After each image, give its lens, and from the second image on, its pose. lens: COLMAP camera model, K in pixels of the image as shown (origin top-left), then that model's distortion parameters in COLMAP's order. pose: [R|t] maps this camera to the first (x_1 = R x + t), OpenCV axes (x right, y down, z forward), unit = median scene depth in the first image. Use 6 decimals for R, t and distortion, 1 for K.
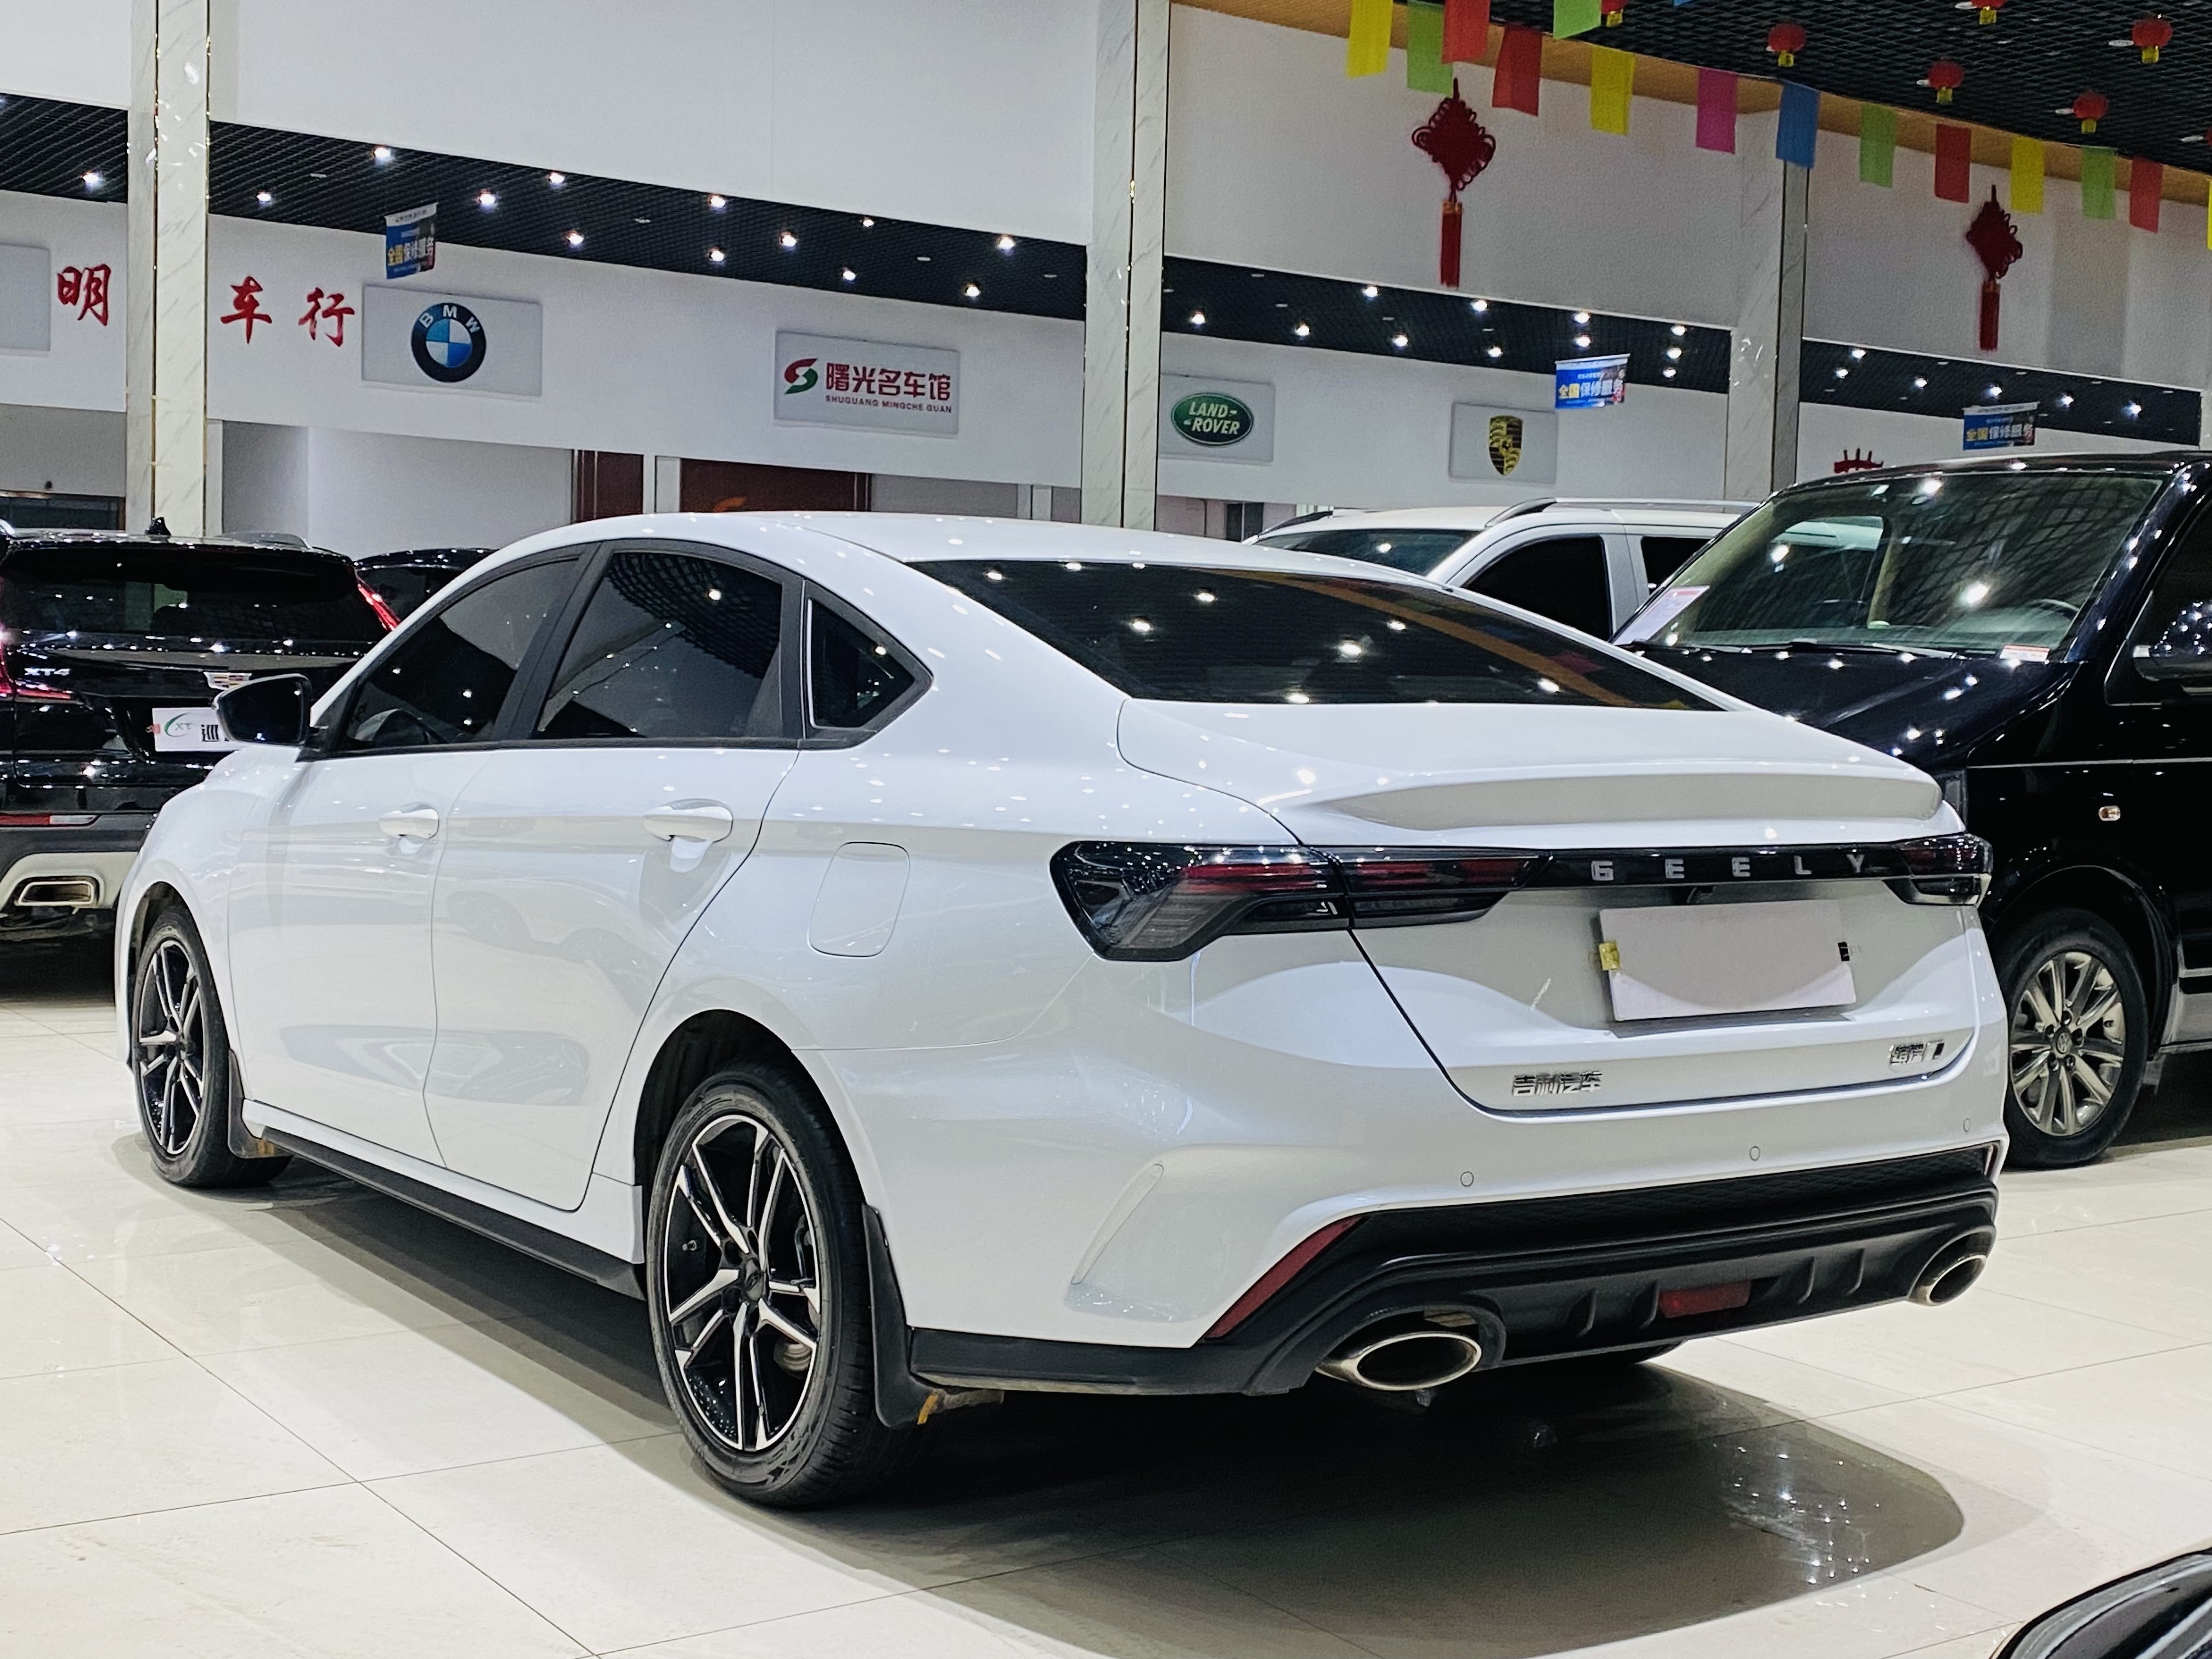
lens RADIAL K [[2684.5, 0, 1106.0], [0, 2684.5, 829.5], [0, 0, 1]] dist [0.223681, -0.748545]
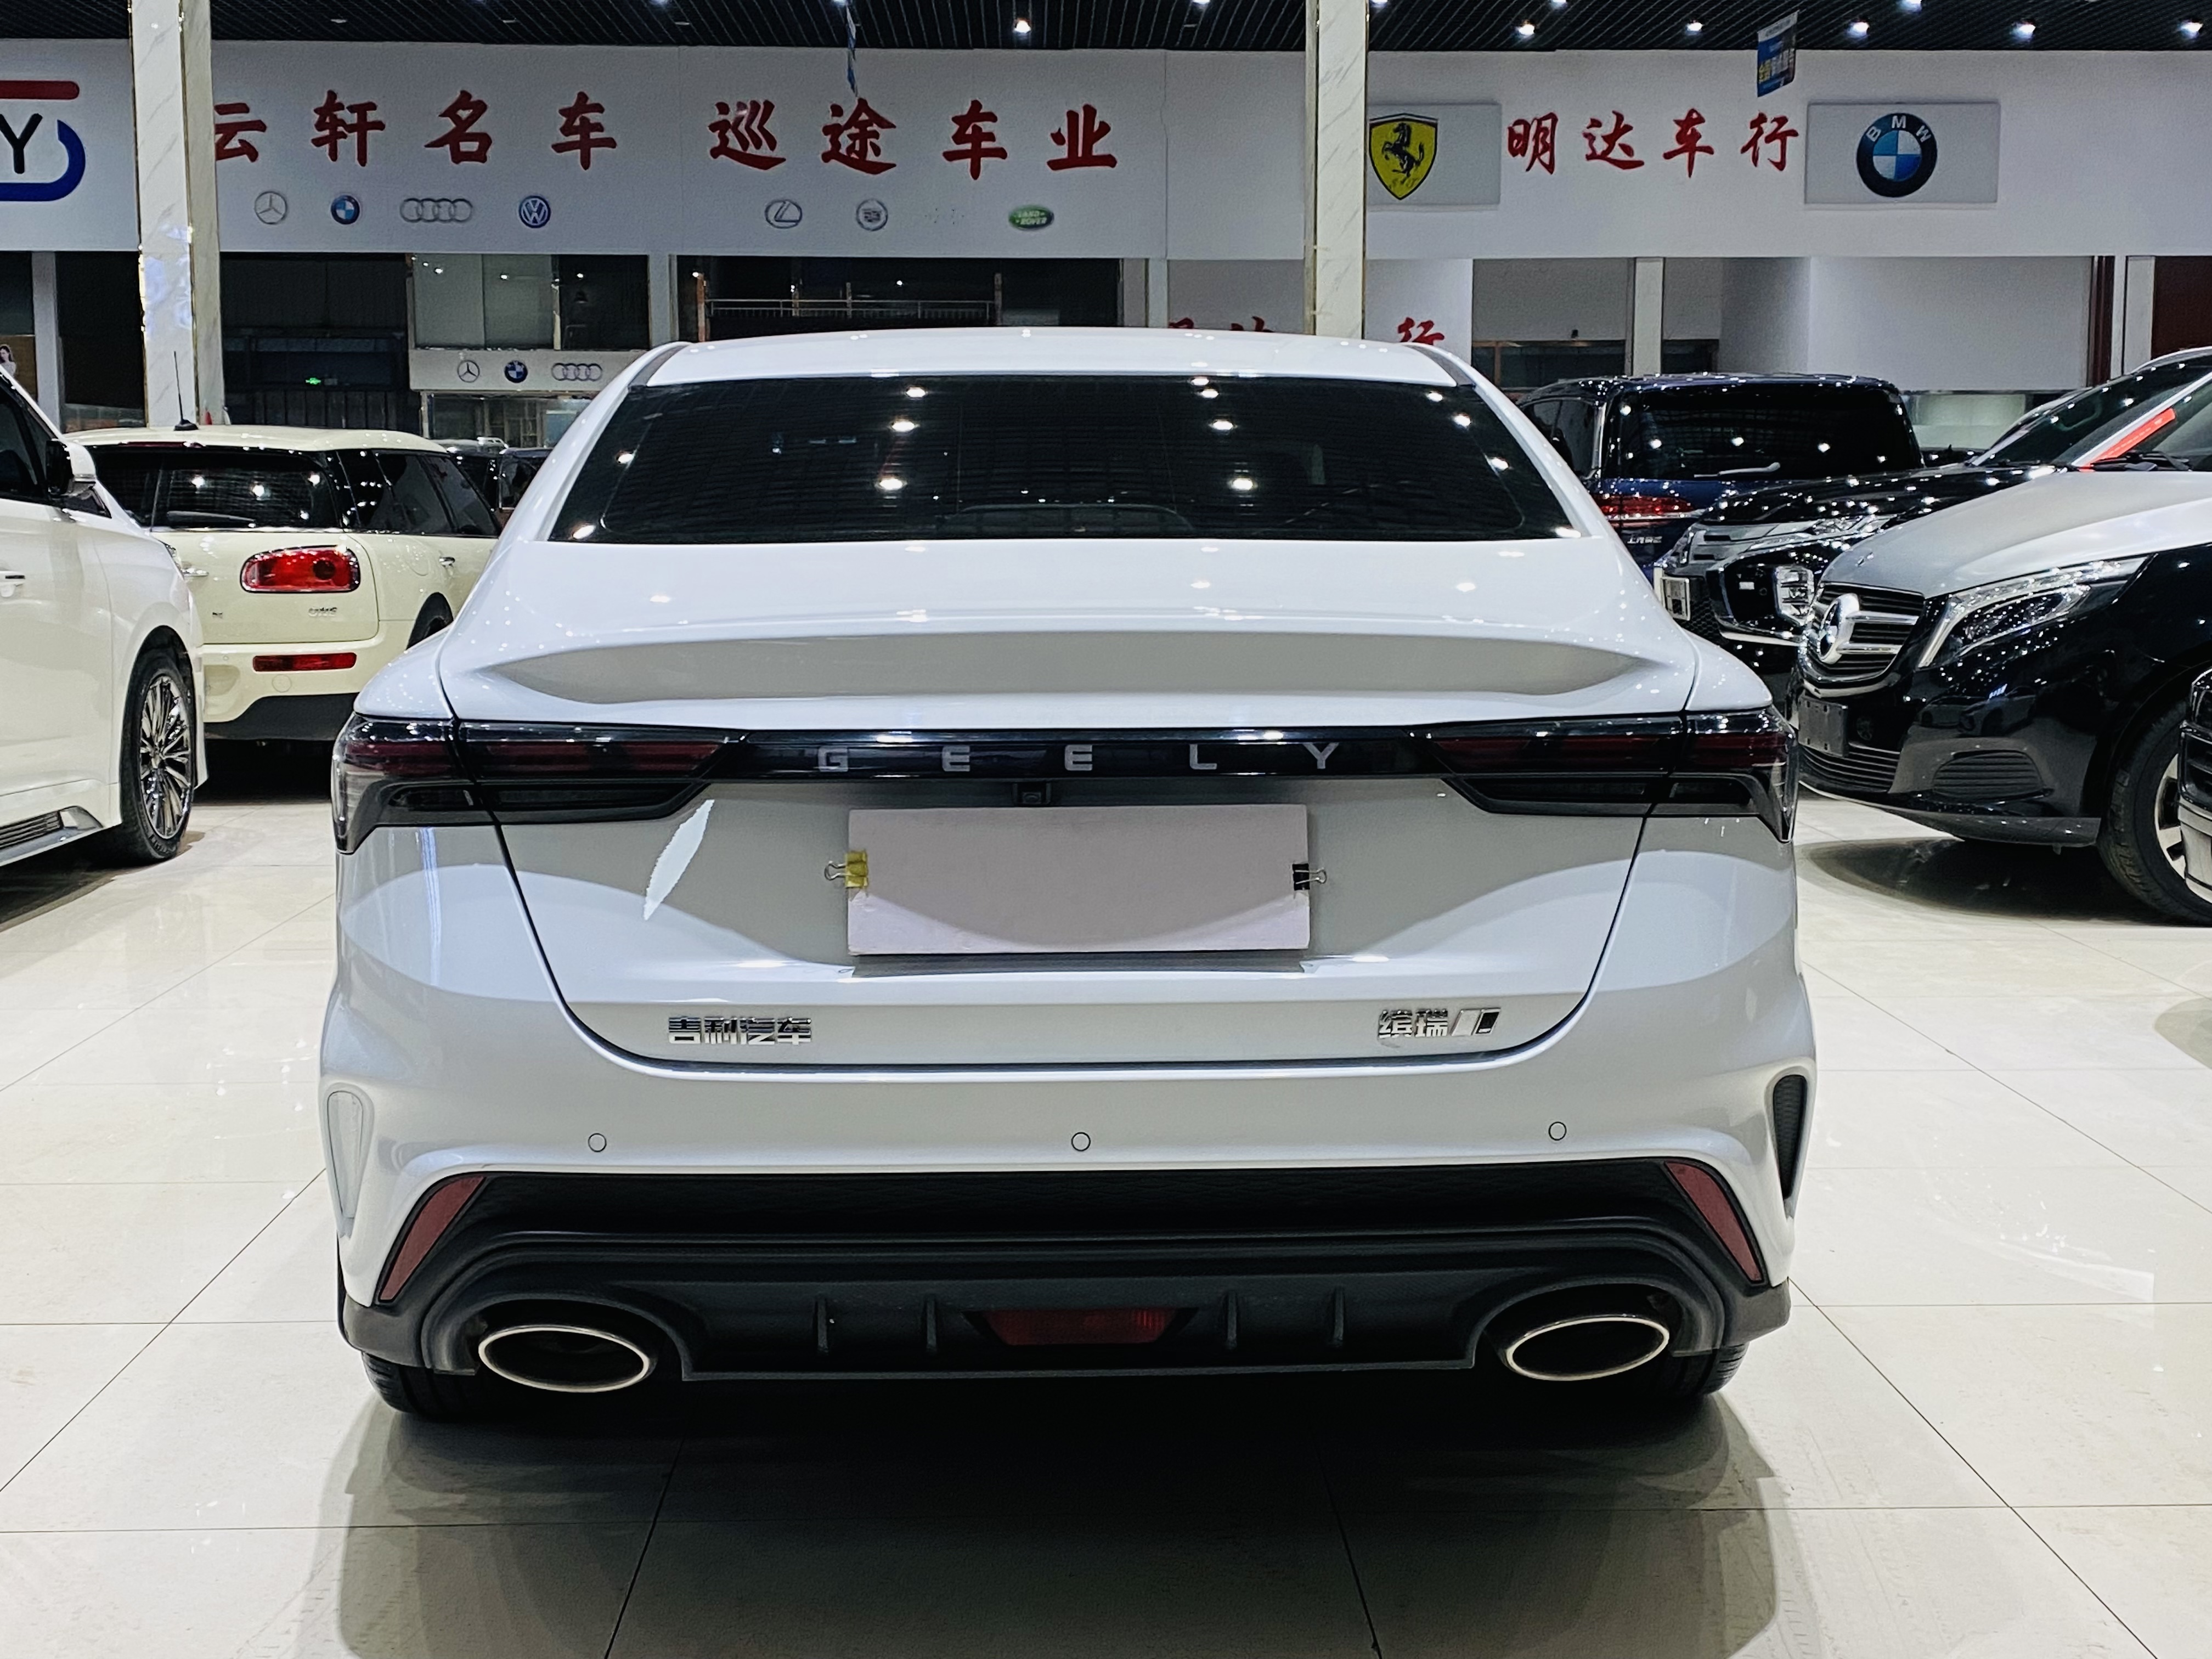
lens RADIAL K [[2684.5, 0, 1106.0], [0, 2684.5, 829.5], [0, 0, 1]] dist [0.223681, -0.748545]
pose [[0.837584, 0.037761, -0.545002, 0.457518], [-0.004331, 0.998036, 0.062494, -0.008931], [0.546291, -0.049984, 0.836102, 0.277220]]
